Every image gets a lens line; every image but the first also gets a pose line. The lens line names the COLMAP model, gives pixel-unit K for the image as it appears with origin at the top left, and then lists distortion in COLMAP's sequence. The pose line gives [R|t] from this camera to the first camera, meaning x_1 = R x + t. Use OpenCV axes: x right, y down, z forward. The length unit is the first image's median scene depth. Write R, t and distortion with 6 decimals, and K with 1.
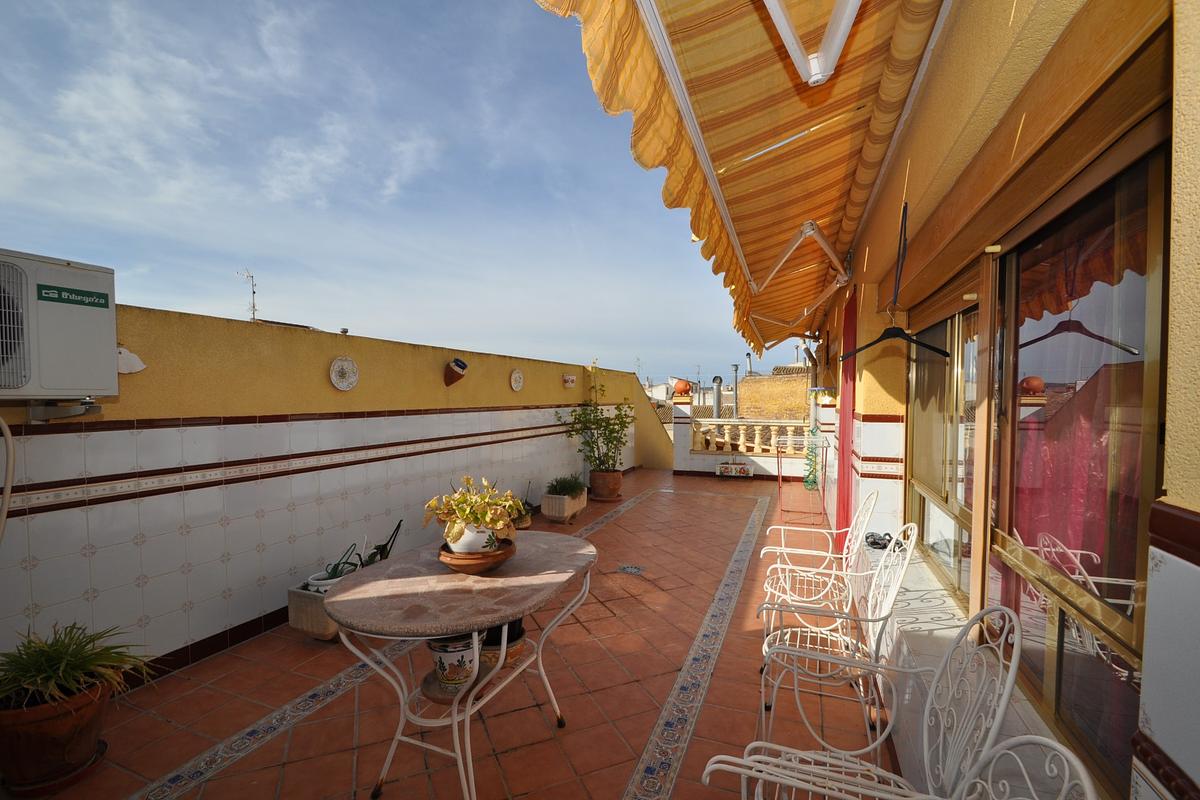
lens RADIAL K [[529.1, 0, 595.3], [0, 529.1, 408.5], [0, 0, 1]] dist [-0.000533, -0.000051]
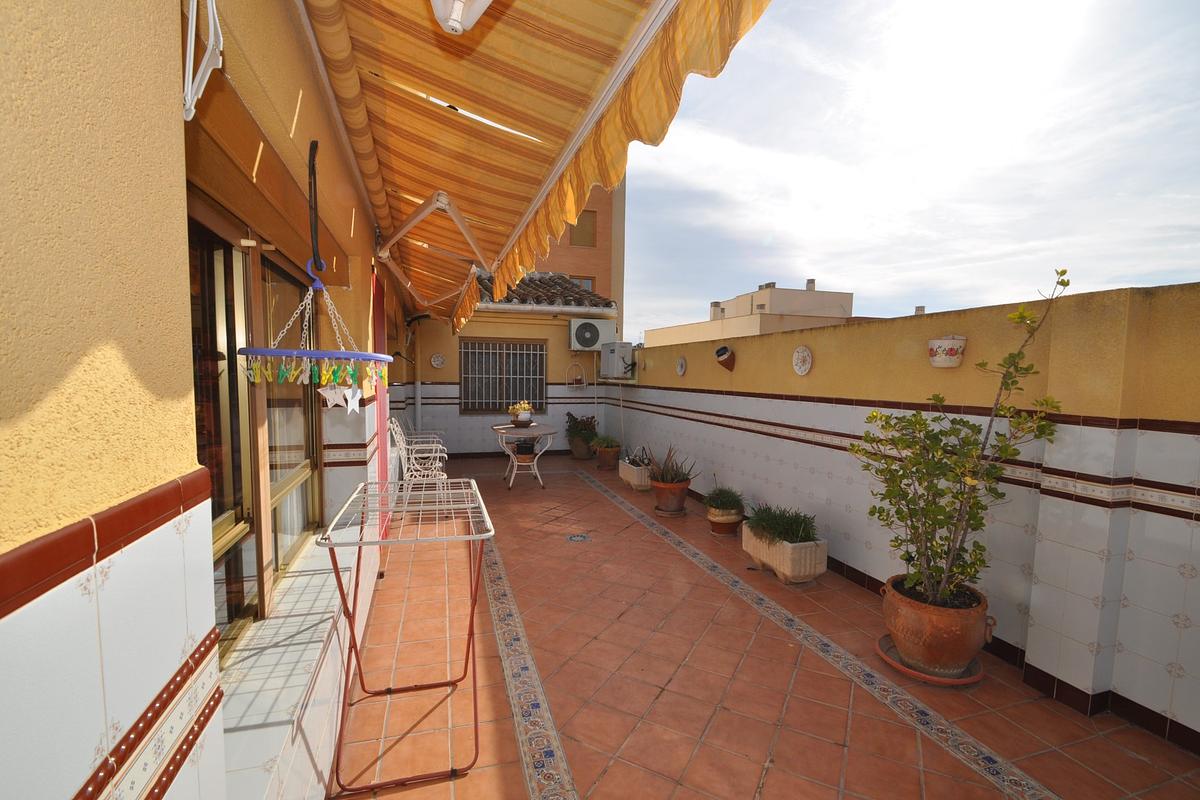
lens RADIAL K [[529.1, 0, 595.3], [0, 529.1, 408.5], [0, 0, 1]] dist [-0.000533, -0.000051]
pose [[-0.783745, 0.026970, -0.620497, 0.702464], [-0.032822, 0.995862, 0.084743, -0.053681], [0.620215, 0.086783, -0.779617, 1.829835]]
